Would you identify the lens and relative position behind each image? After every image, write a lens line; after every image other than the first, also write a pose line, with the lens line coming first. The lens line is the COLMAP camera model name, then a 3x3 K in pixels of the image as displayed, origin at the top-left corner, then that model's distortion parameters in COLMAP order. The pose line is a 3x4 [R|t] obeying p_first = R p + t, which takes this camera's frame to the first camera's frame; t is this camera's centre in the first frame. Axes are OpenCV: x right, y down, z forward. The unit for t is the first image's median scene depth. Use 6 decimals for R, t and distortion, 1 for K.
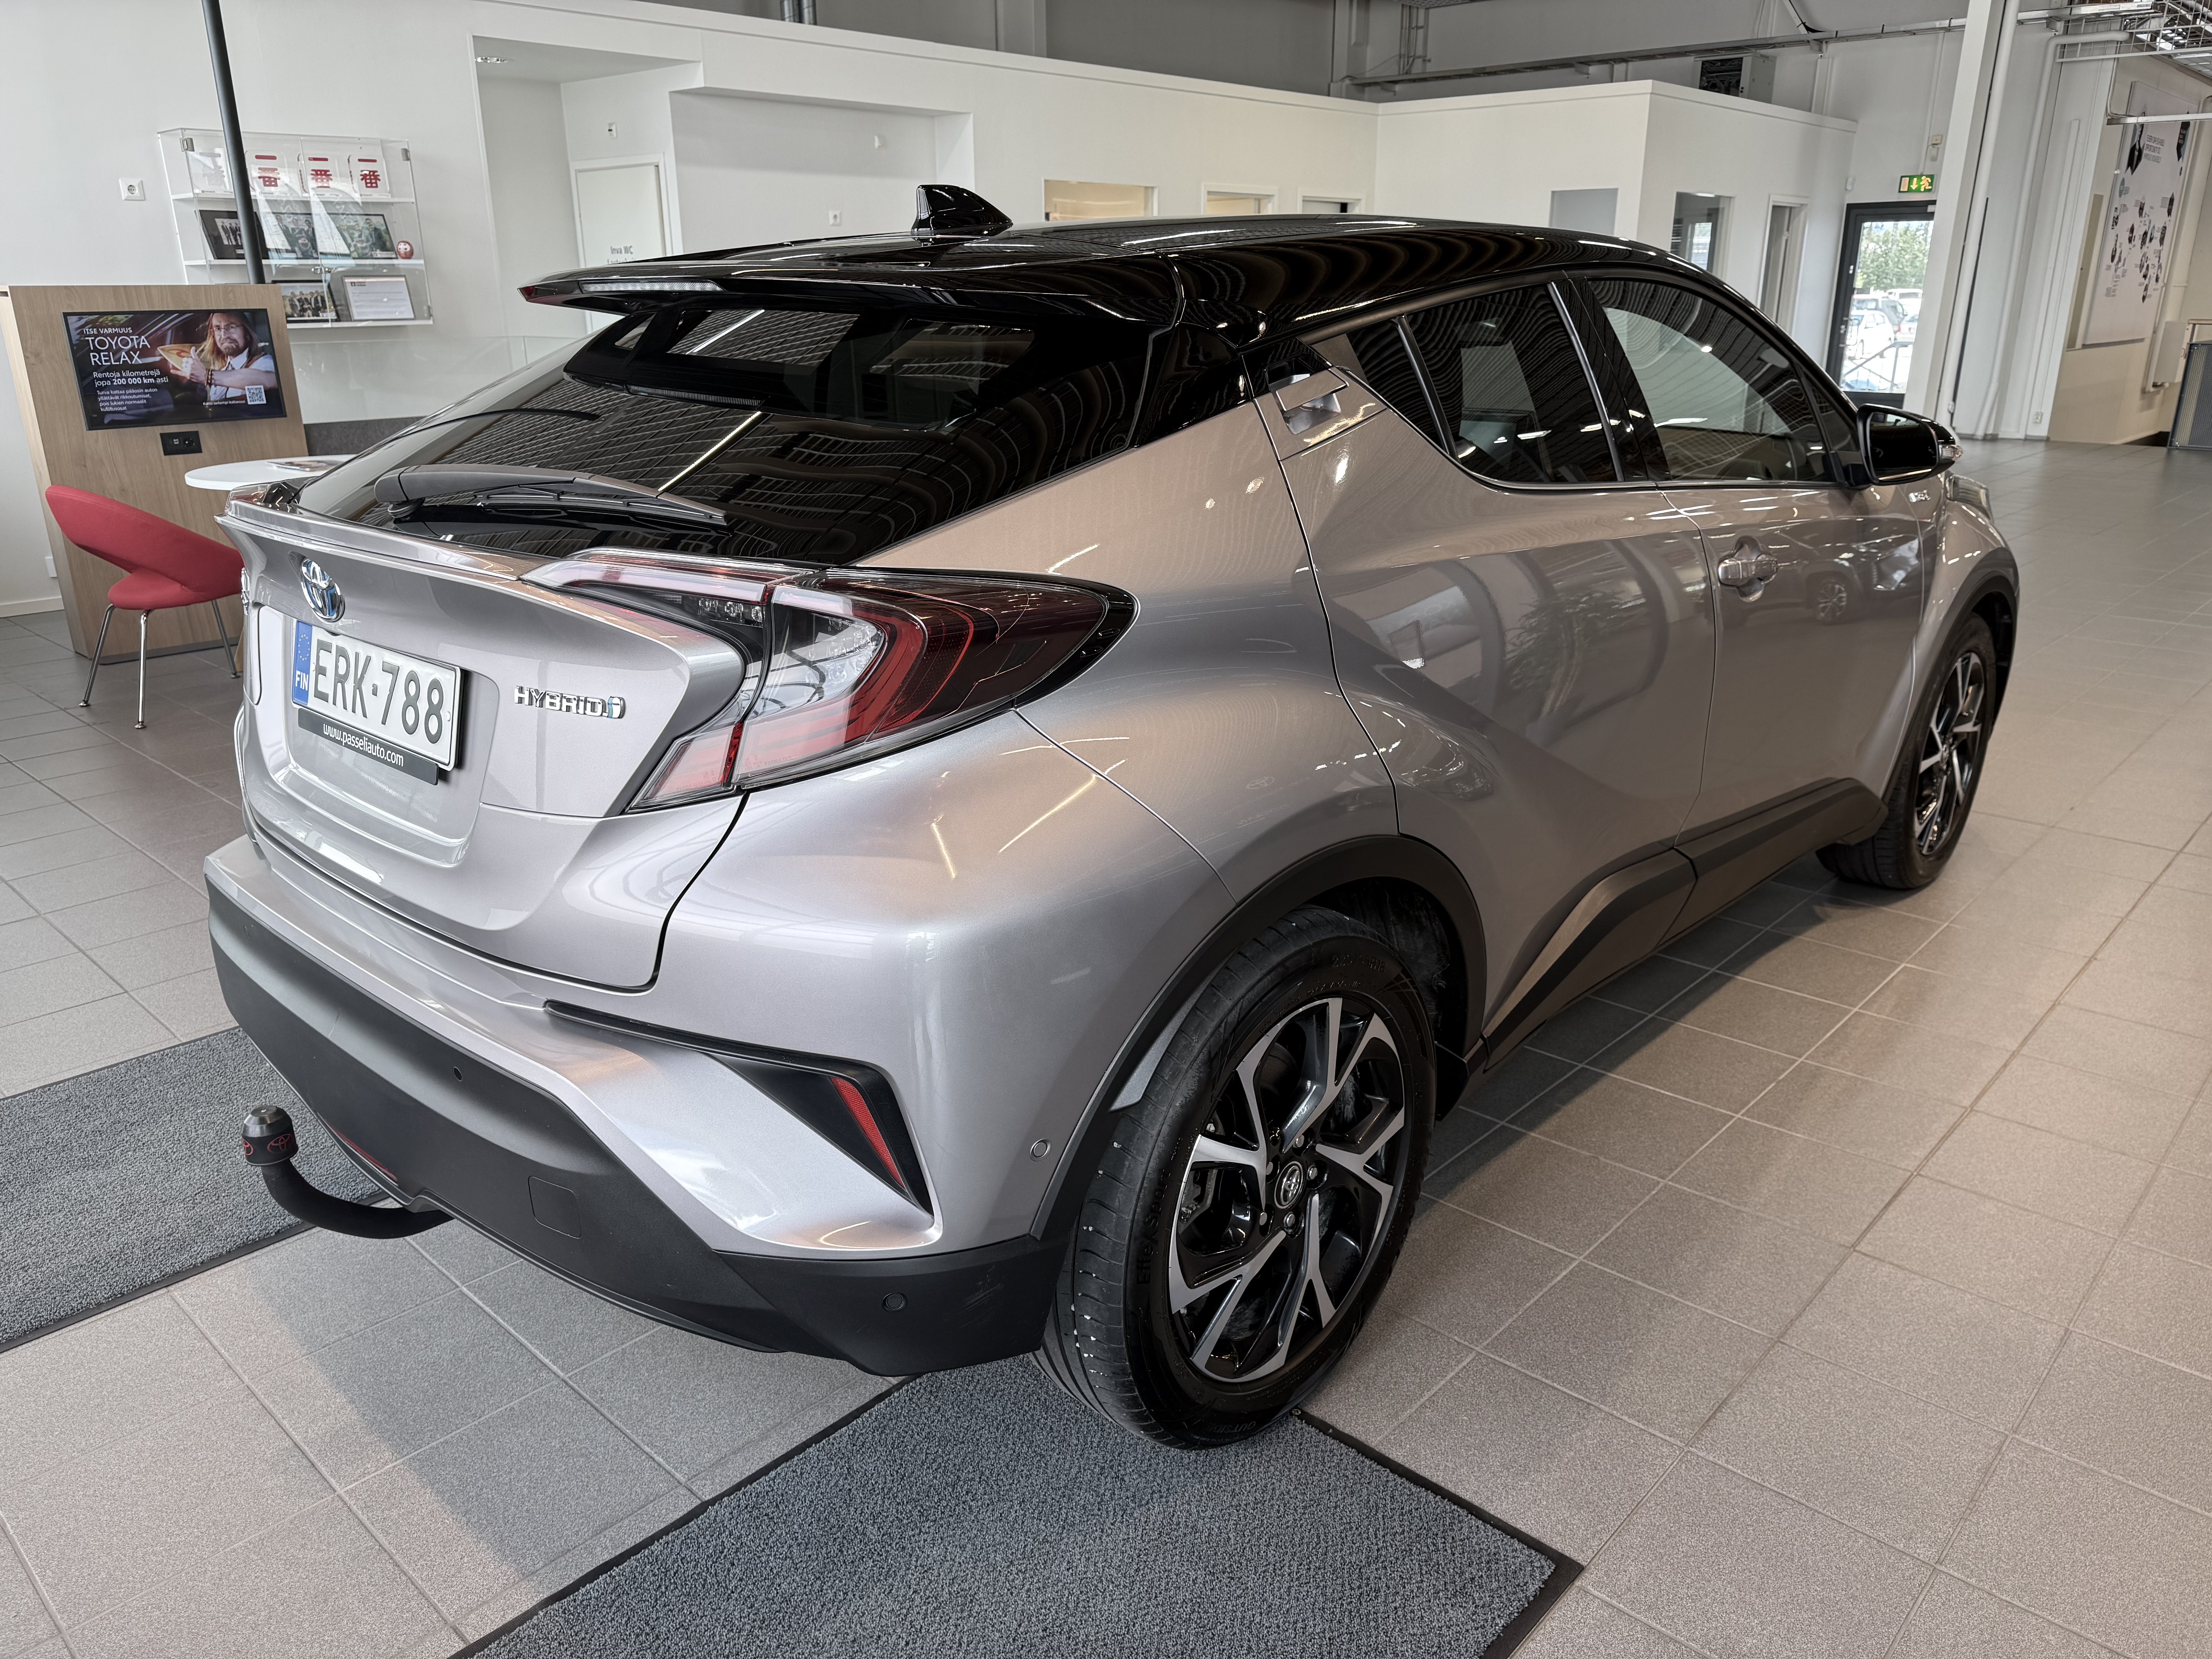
lens RADIAL K [[1577.4, 0, 1112.8], [0, 1577.4, 821.6], [0, 0, 1]] dist [0.052716, -0.057448]
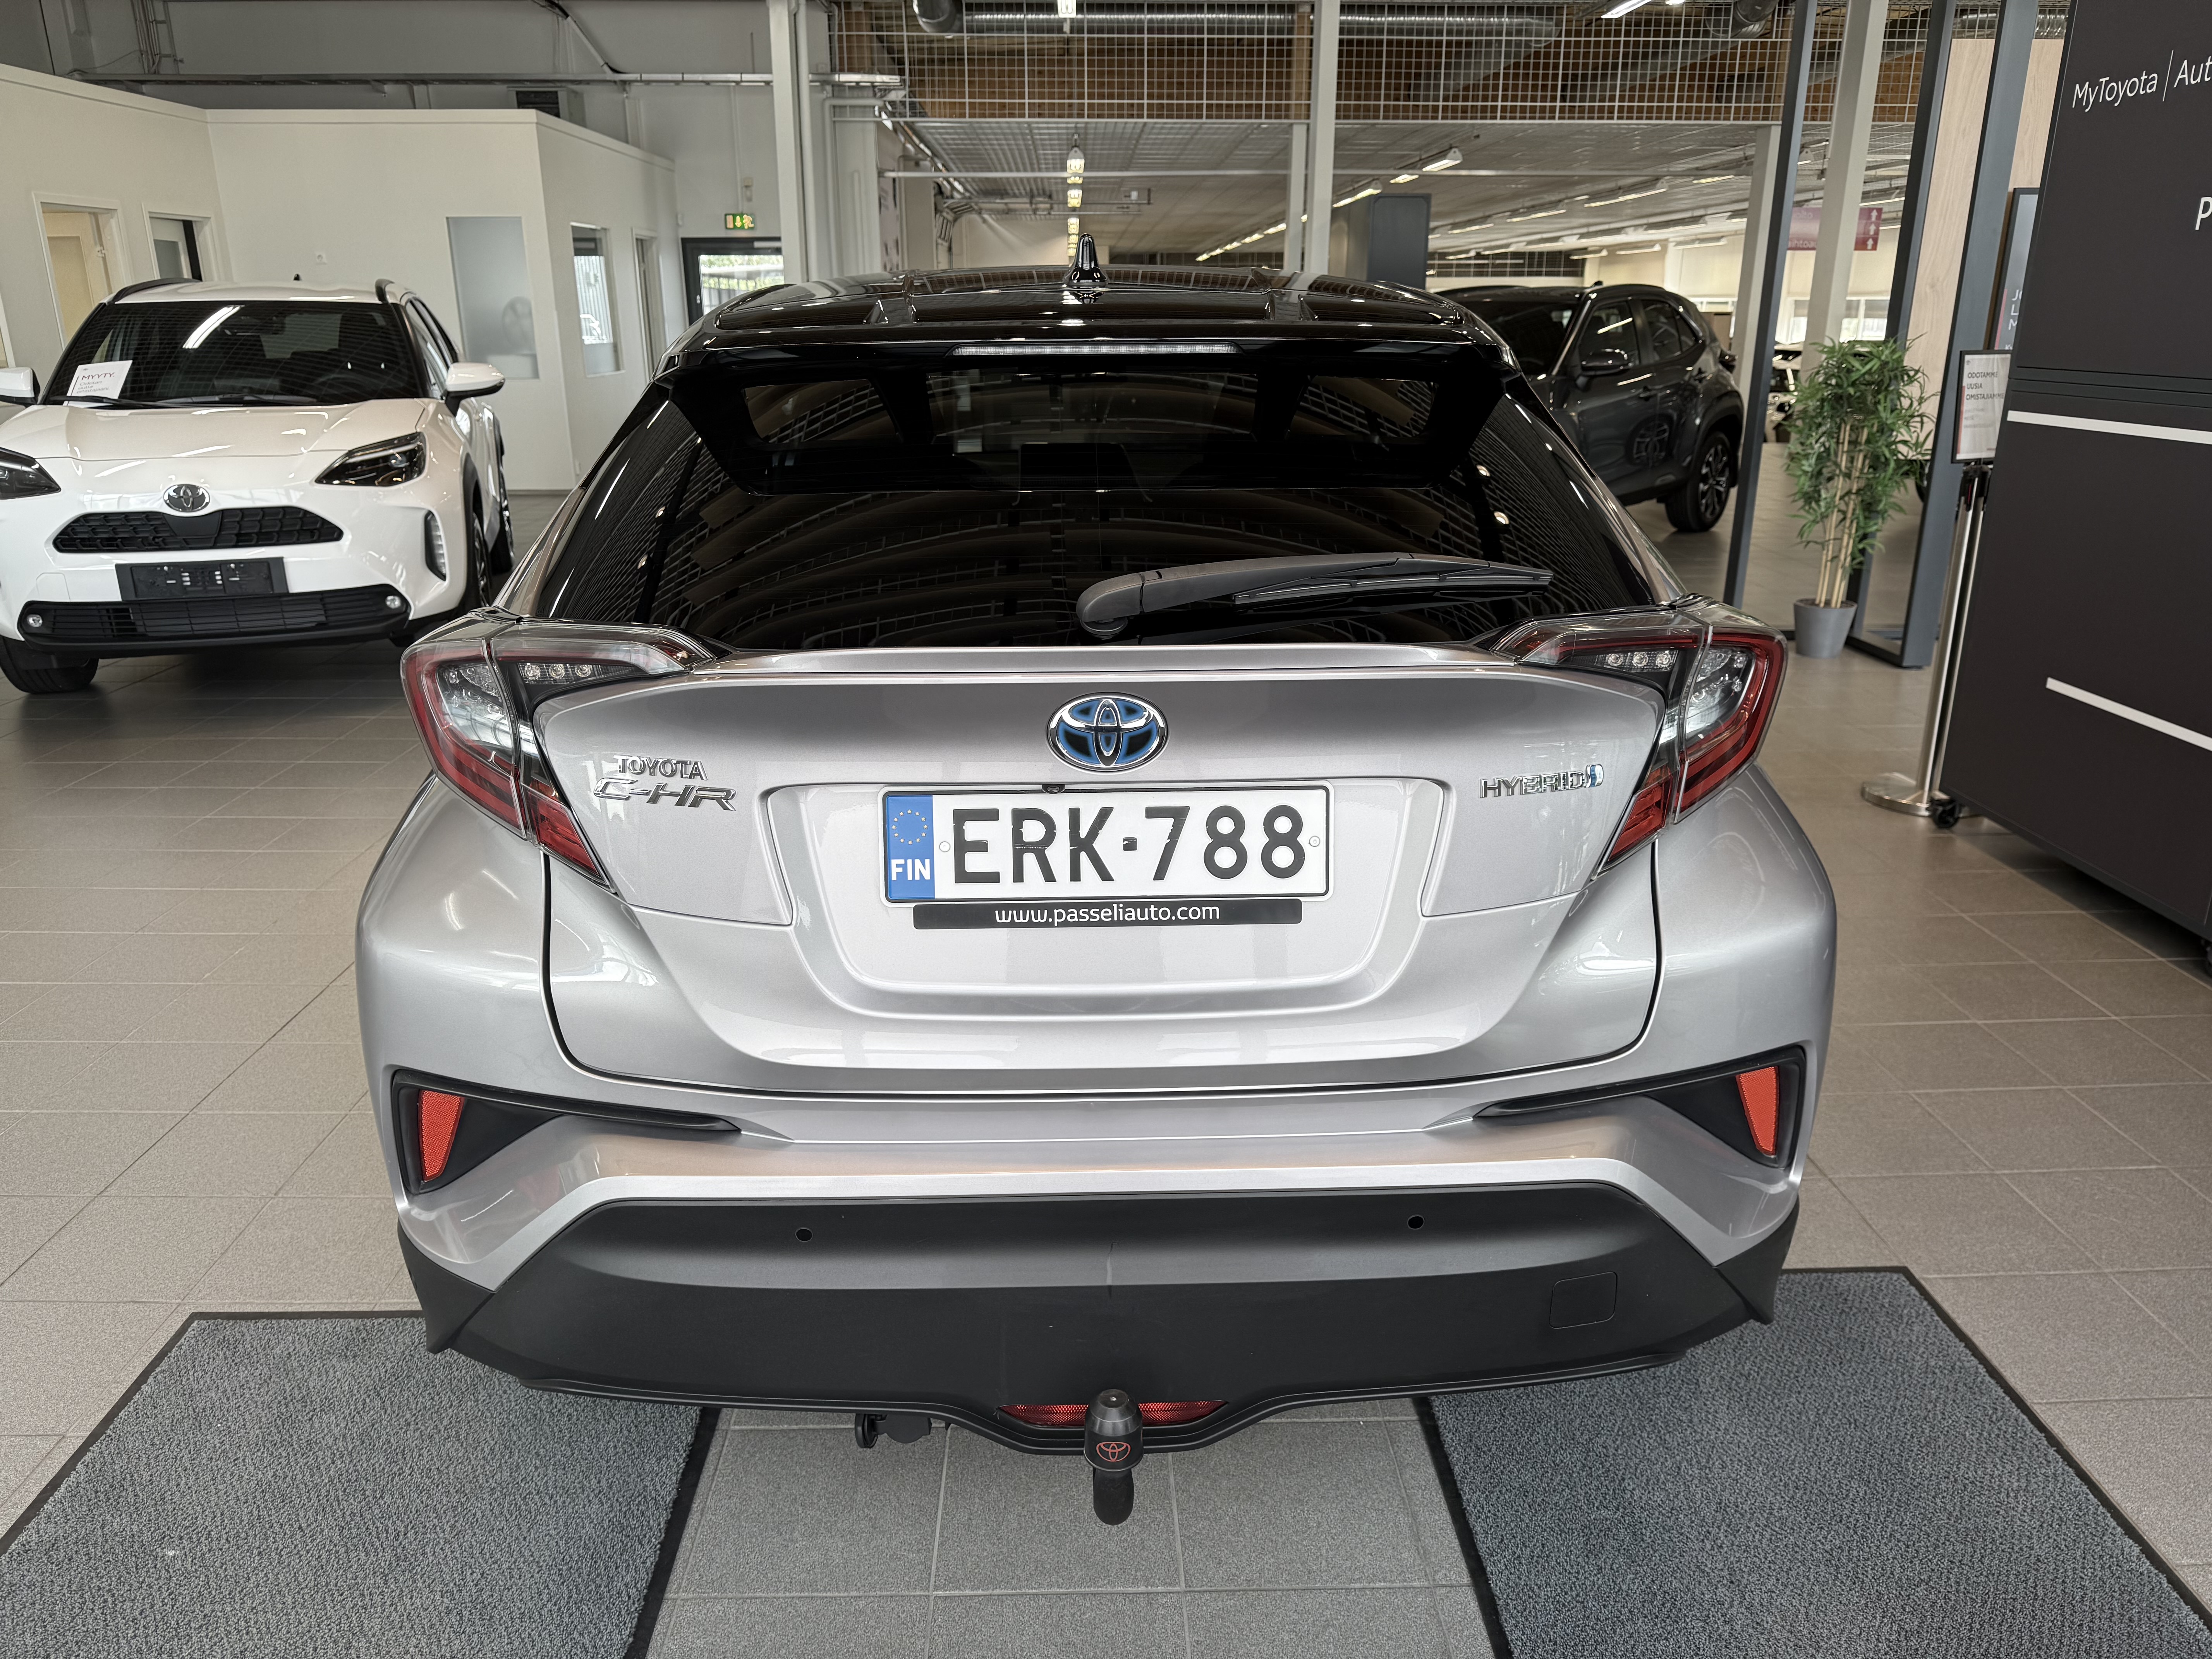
lens RADIAL K [[1577.4, 0, 1103.8], [0, 1577.4, 822.7], [0, 0, 1]] dist [0.052716, -0.057448]
pose [[0.720519, -0.218036, 0.658265, -0.139871], [0.226110, 0.971270, 0.074218, -0.021750], [-0.655535, 0.095365, 0.749119, 0.053393]]
